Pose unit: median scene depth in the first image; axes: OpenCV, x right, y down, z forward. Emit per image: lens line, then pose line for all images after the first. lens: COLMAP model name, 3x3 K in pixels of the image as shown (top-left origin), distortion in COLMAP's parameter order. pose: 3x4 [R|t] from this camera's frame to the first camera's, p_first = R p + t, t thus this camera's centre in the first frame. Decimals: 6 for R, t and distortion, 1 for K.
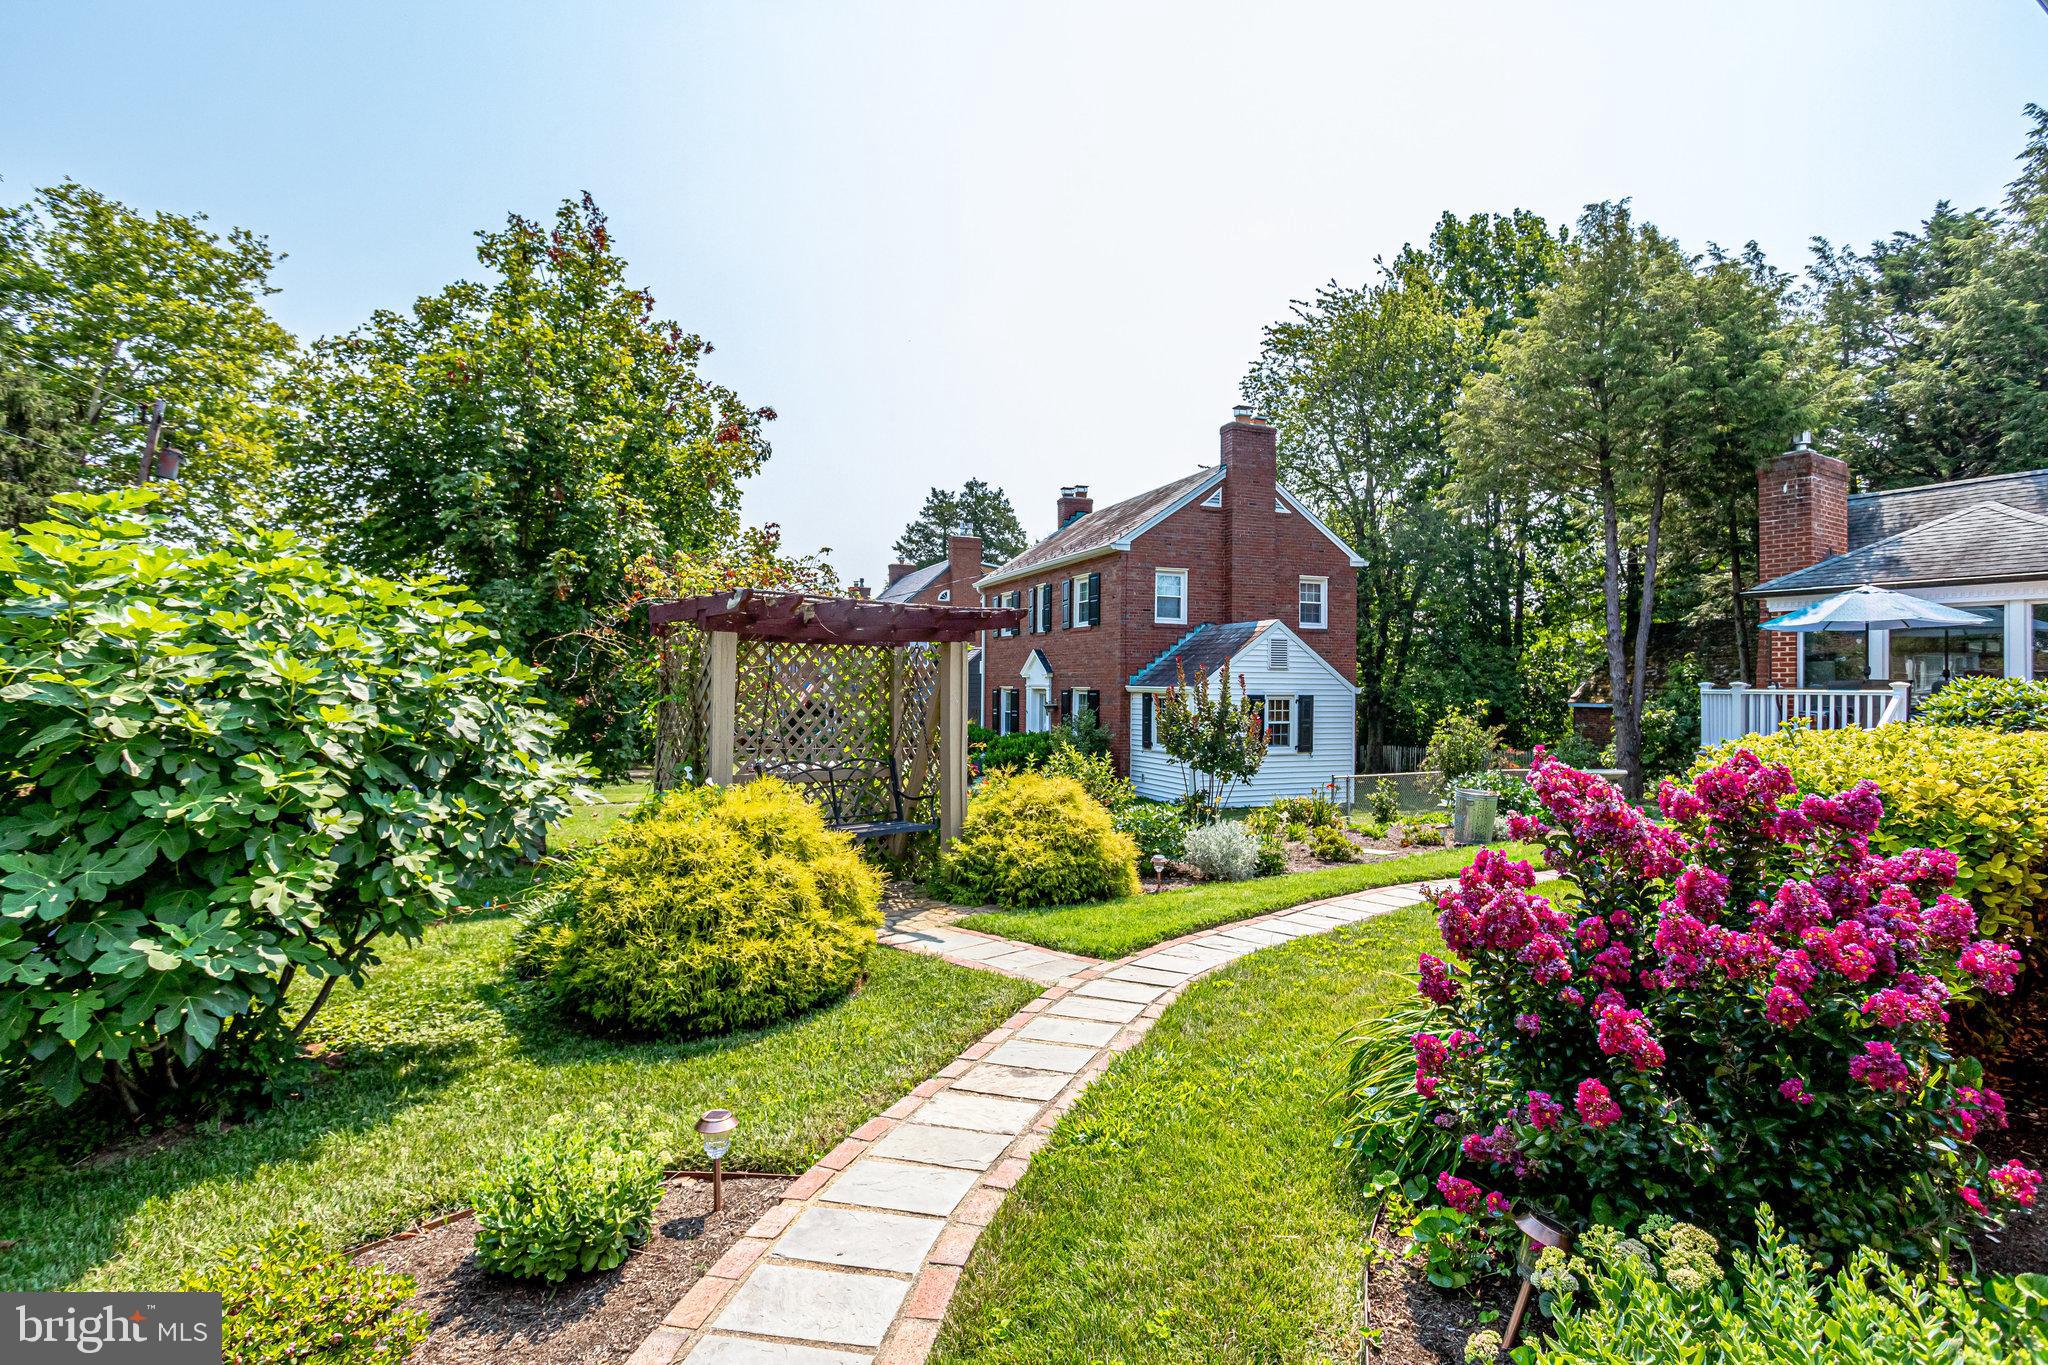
lens RADIAL K [[982.4, 0, 1024.0], [0, 982.4, 682.5], [0, 0, 1]] dist [-0.055925, 0.030208]
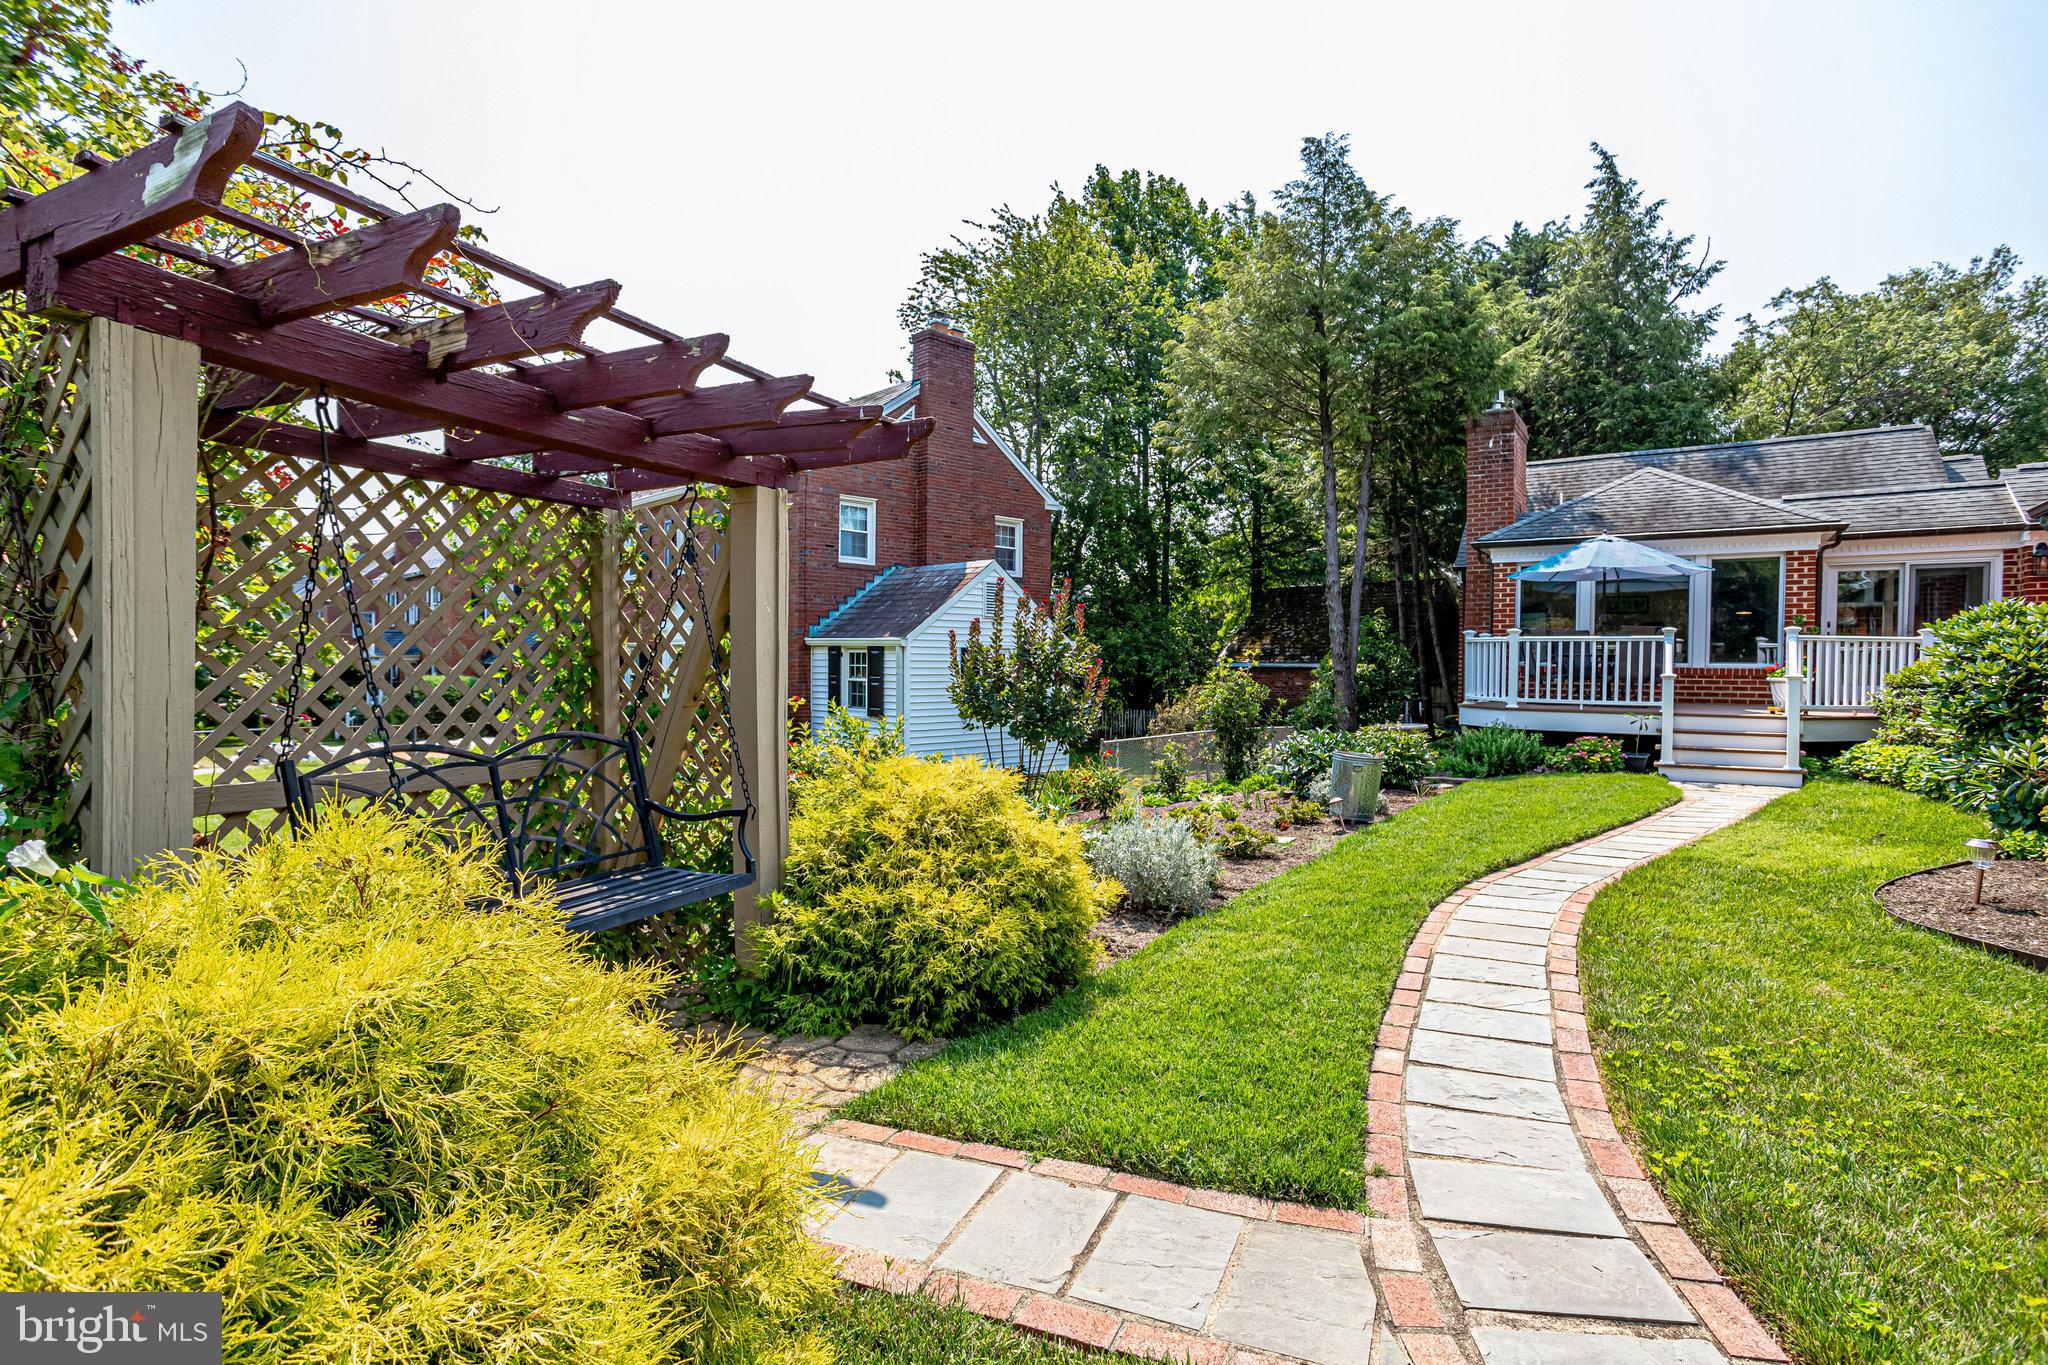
lens RADIAL K [[982.4, 0, 1024.0], [0, 982.4, 682.5], [0, 0, 1]] dist [-0.055925, 0.030208]
pose [[0.917934, -0.011033, 0.396579, -0.056179], [-0.001730, 0.999492, 0.031809, 0.015318], [-0.396729, -0.029885, 0.917449, 0.197544]]
